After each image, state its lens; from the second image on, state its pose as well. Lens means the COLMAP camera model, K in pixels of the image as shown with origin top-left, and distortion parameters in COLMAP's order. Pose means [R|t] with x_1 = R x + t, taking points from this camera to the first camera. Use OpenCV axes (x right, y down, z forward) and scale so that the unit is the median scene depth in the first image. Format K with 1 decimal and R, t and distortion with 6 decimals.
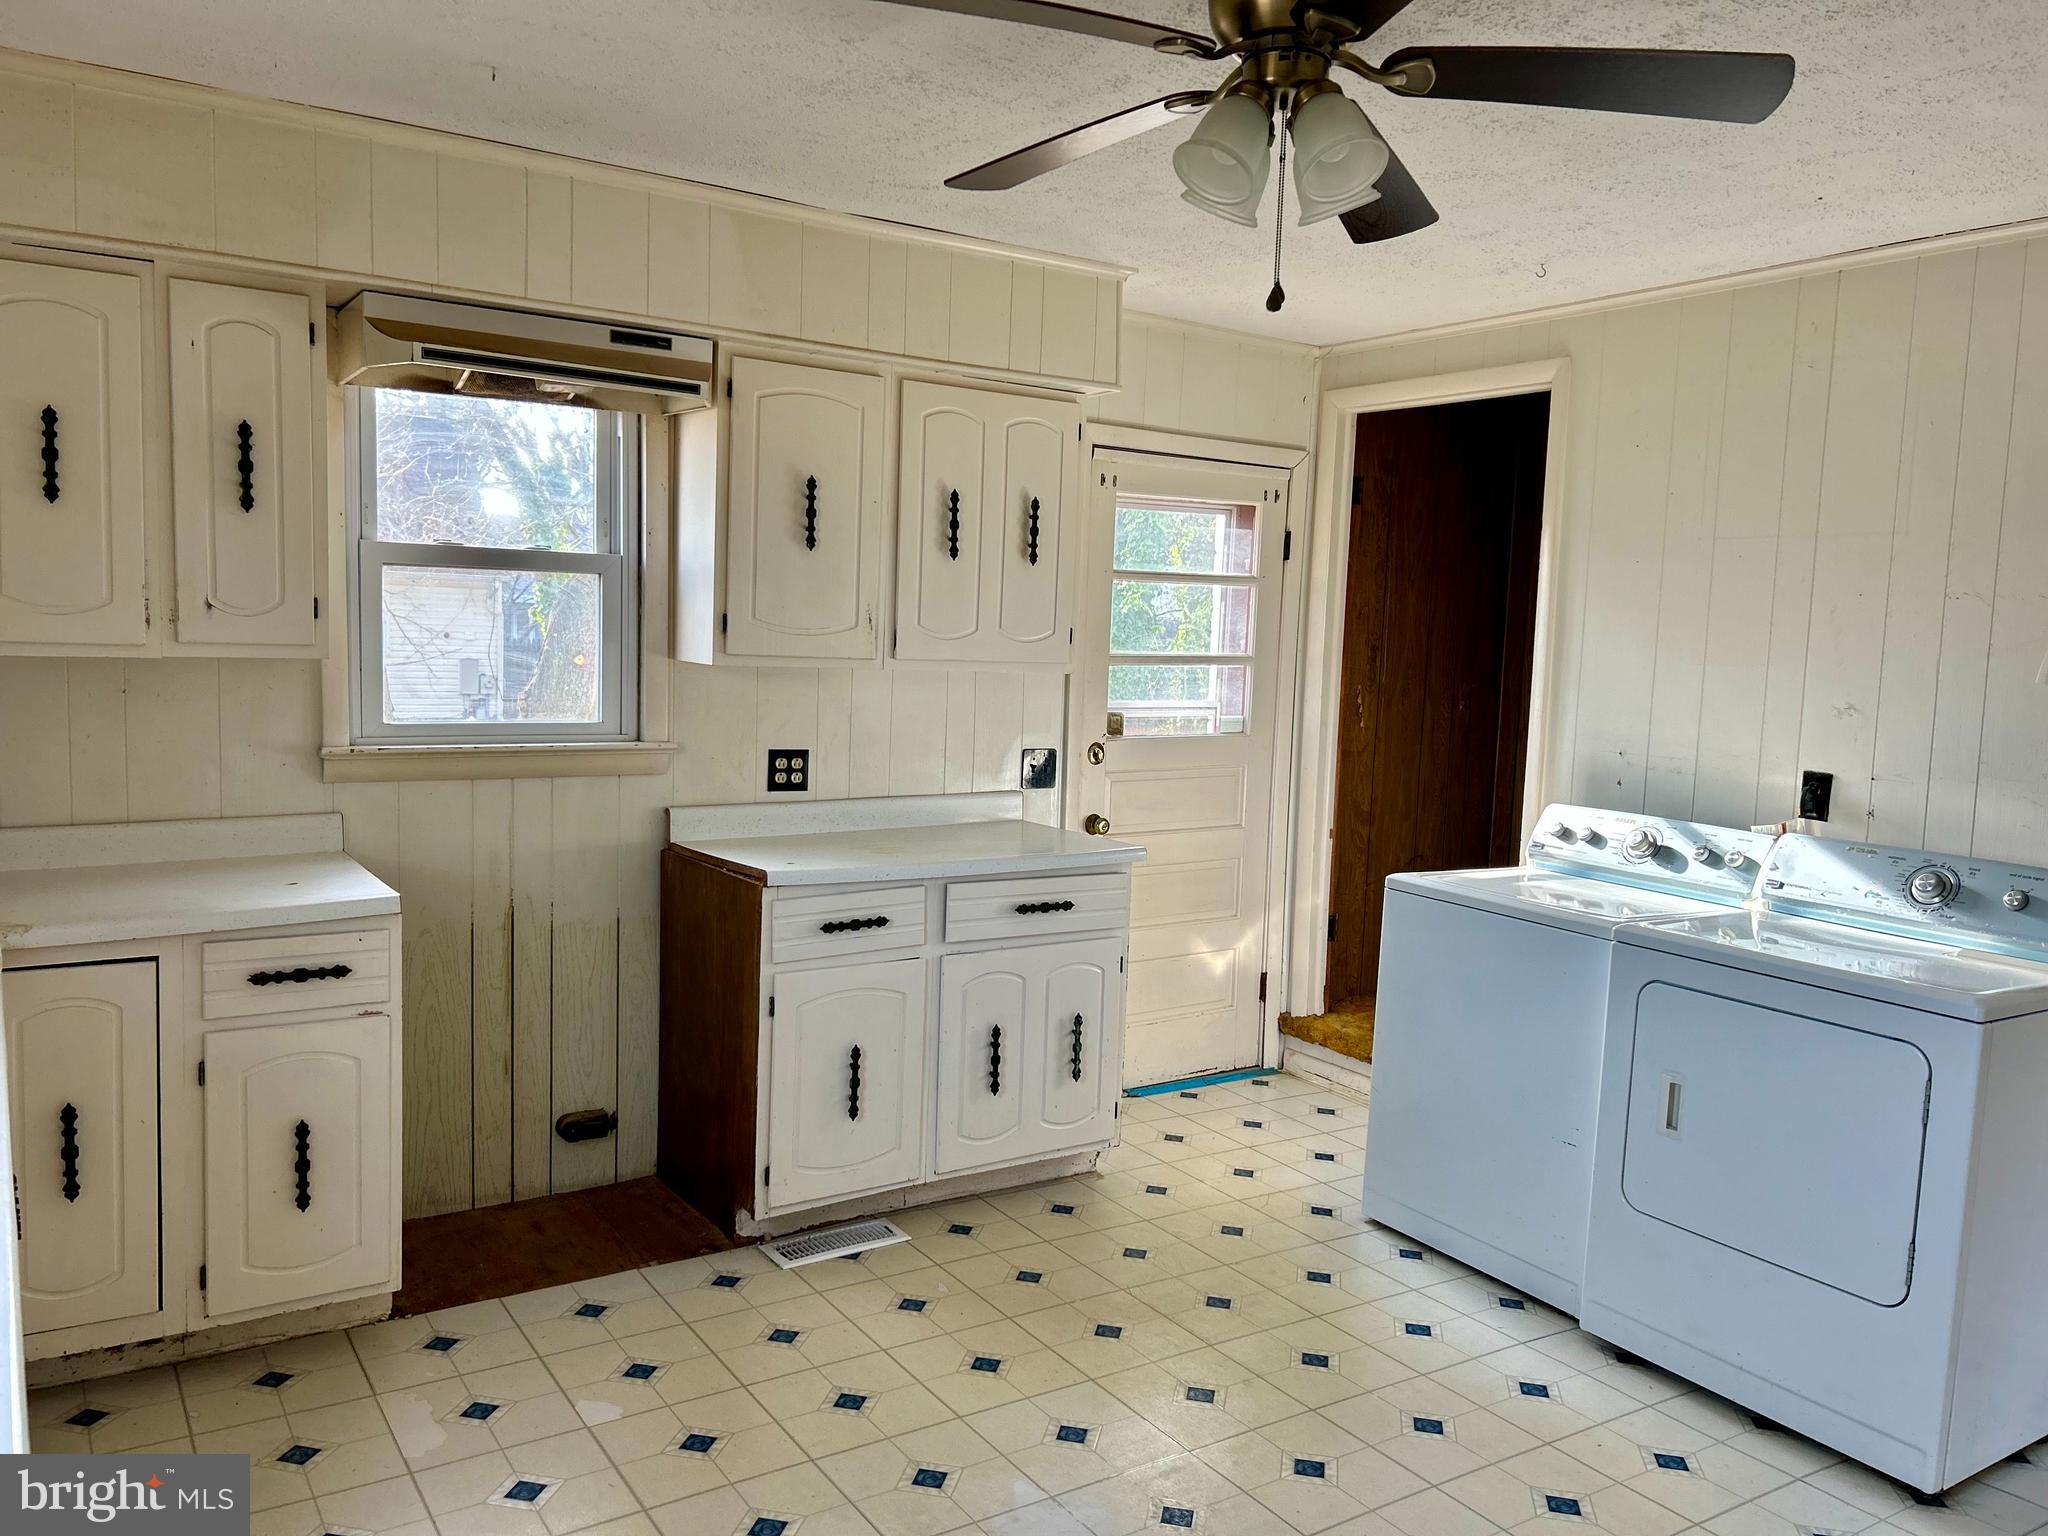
lens RADIAL K [[1521.5, 0, 1024.0], [0, 1521.5, 768.0], [0, 0, 1]] dist [0.073140, -0.100068]
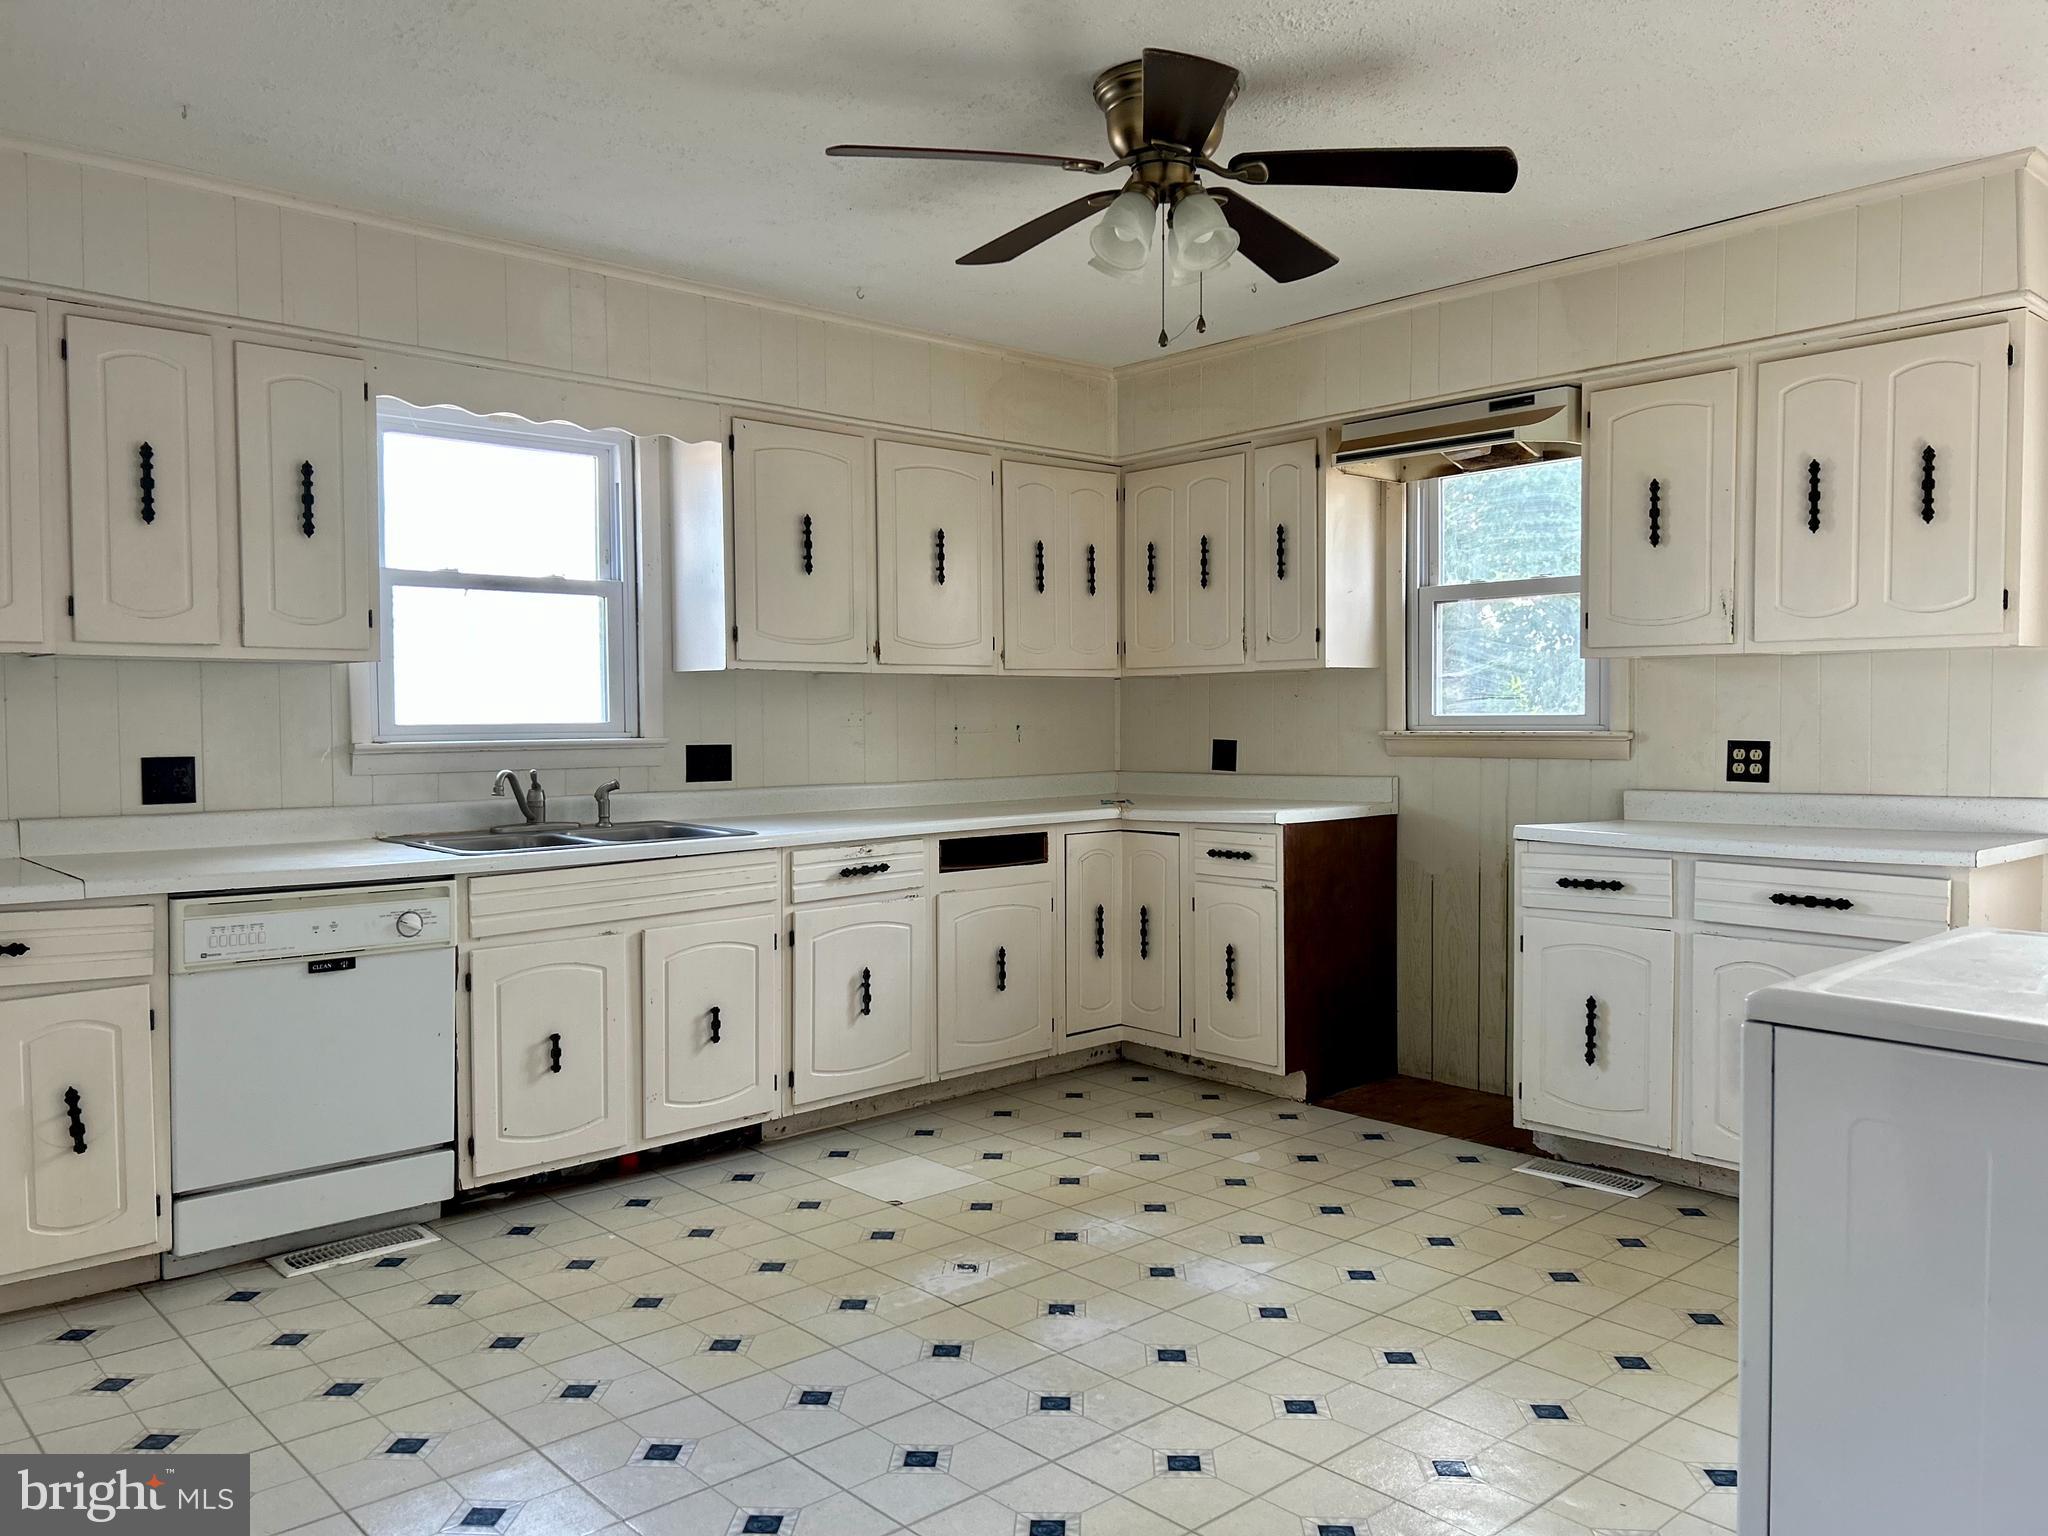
lens RADIAL K [[1528.4, 0, 1024.0], [0, 1528.4, 768.0], [0, 0, 1]] dist [0.015181, -0.003216]
pose [[0.162260, 0.001586, -0.986747, 0.861441], [-0.073850, 0.997214, -0.010541, 0.058122], [0.983981, 0.074582, 0.161925, 0.395215]]
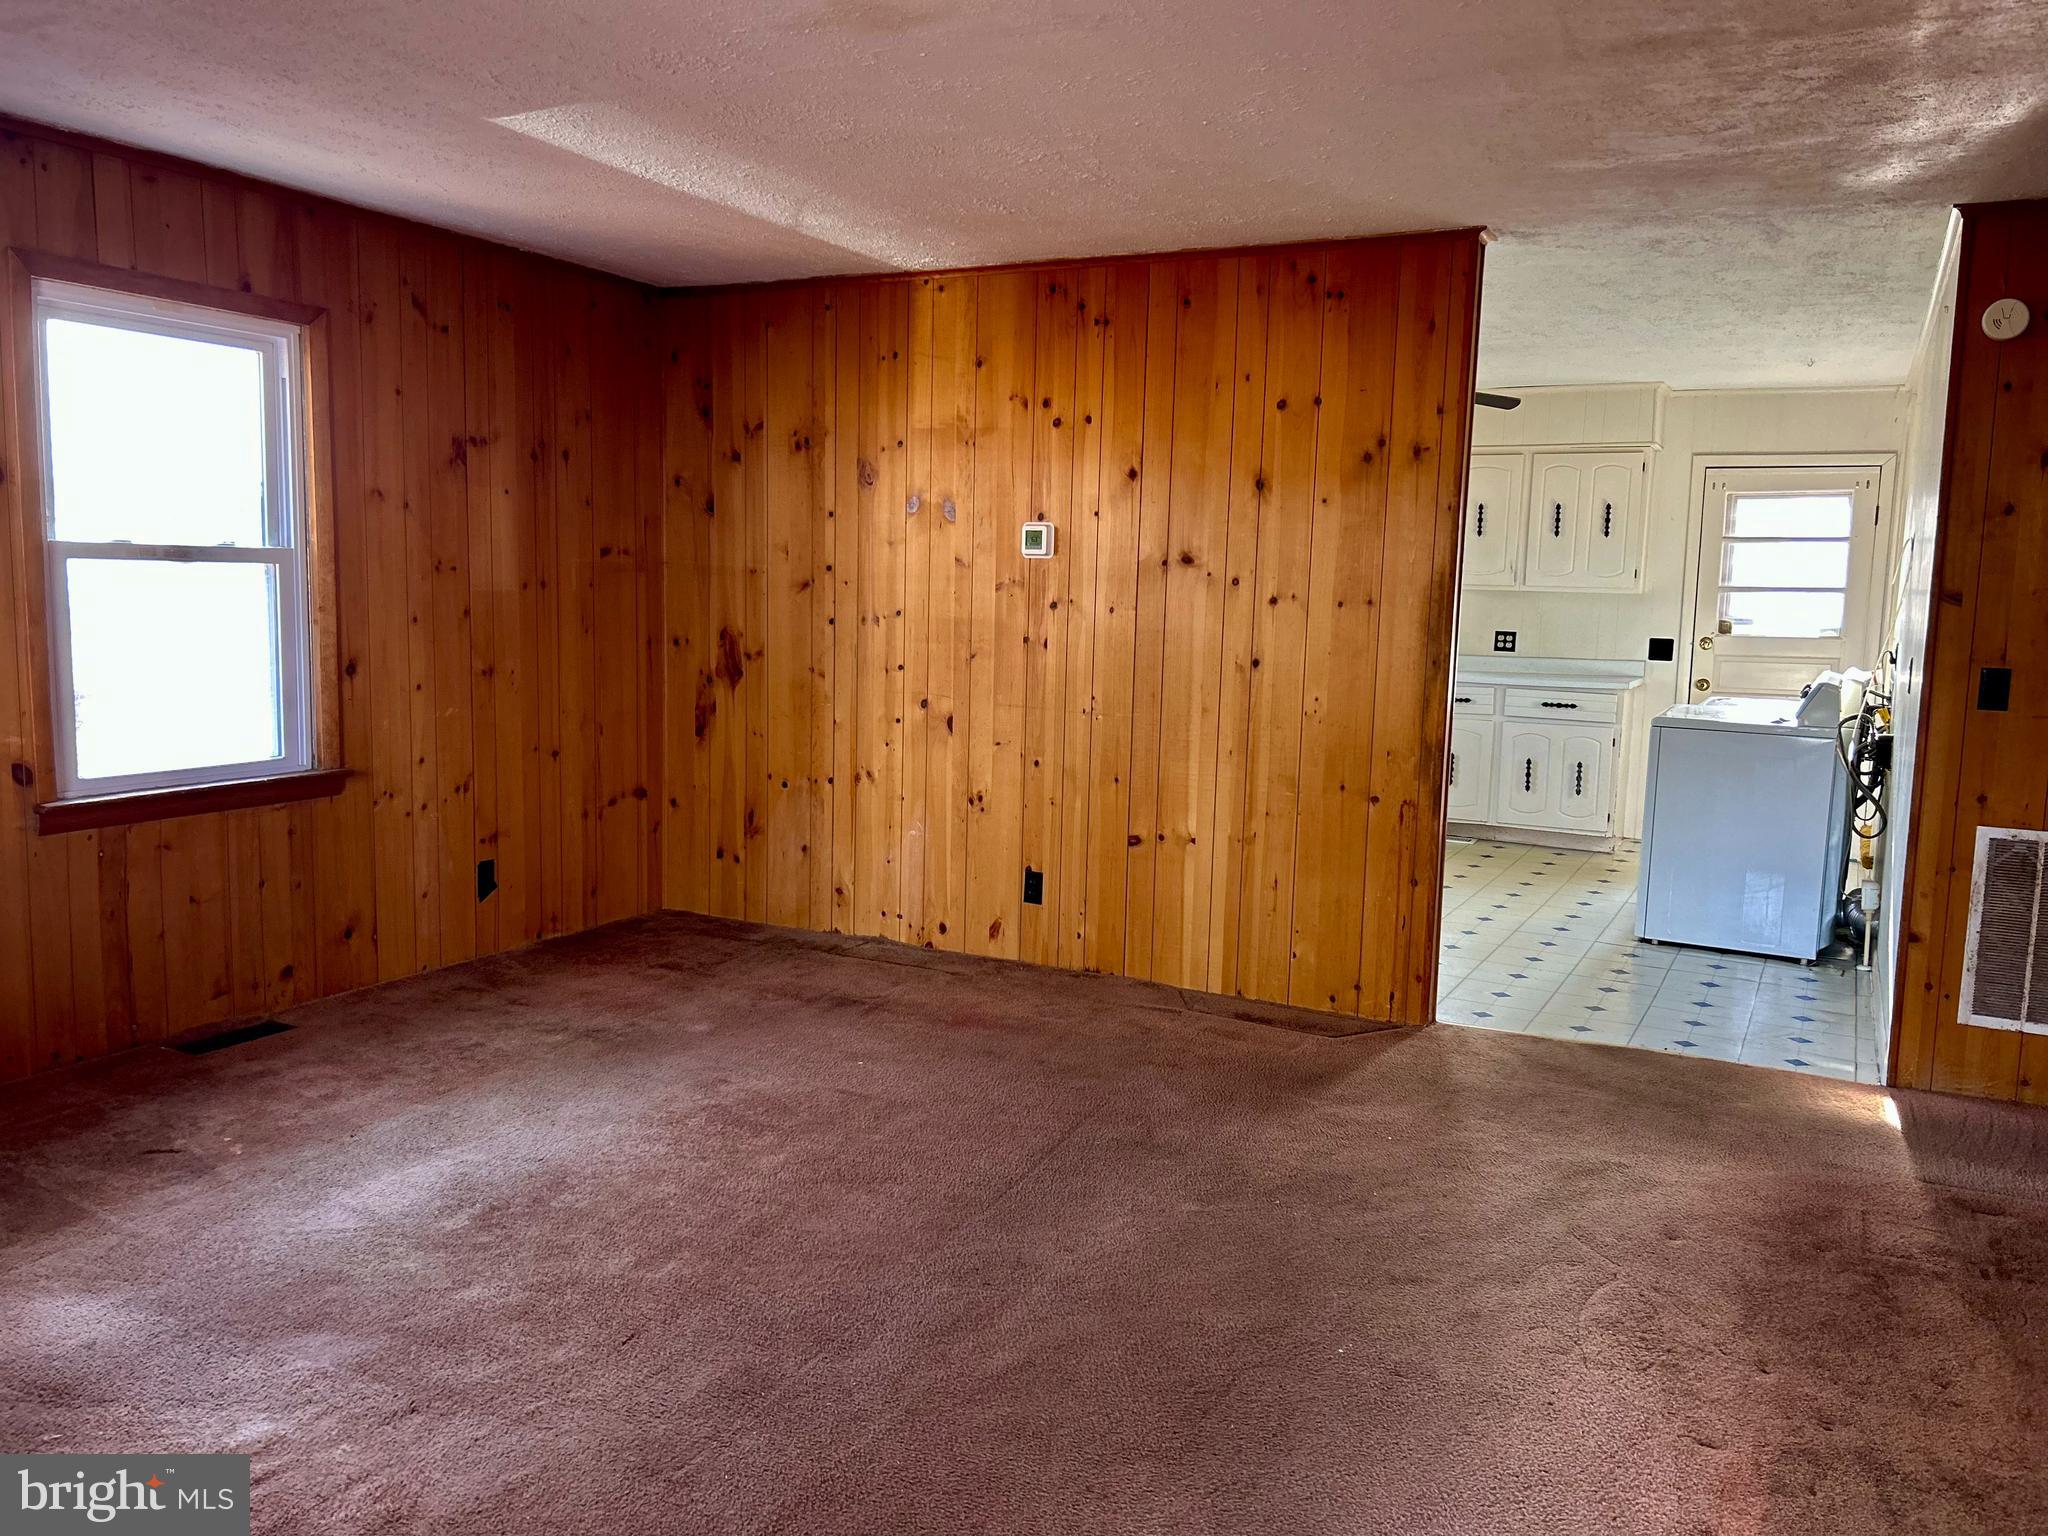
lens RADIAL K [[1521.5, 0, 1024.0], [0, 1521.5, 768.0], [0, 0, 1]] dist [0.073140, -0.100068]
pose [[0.482020, 0.090645, -0.871459, 1.524085], [-0.081092, 0.994980, 0.058640, 0.116076], [0.872399, 0.042402, 0.486951, -0.659307]]
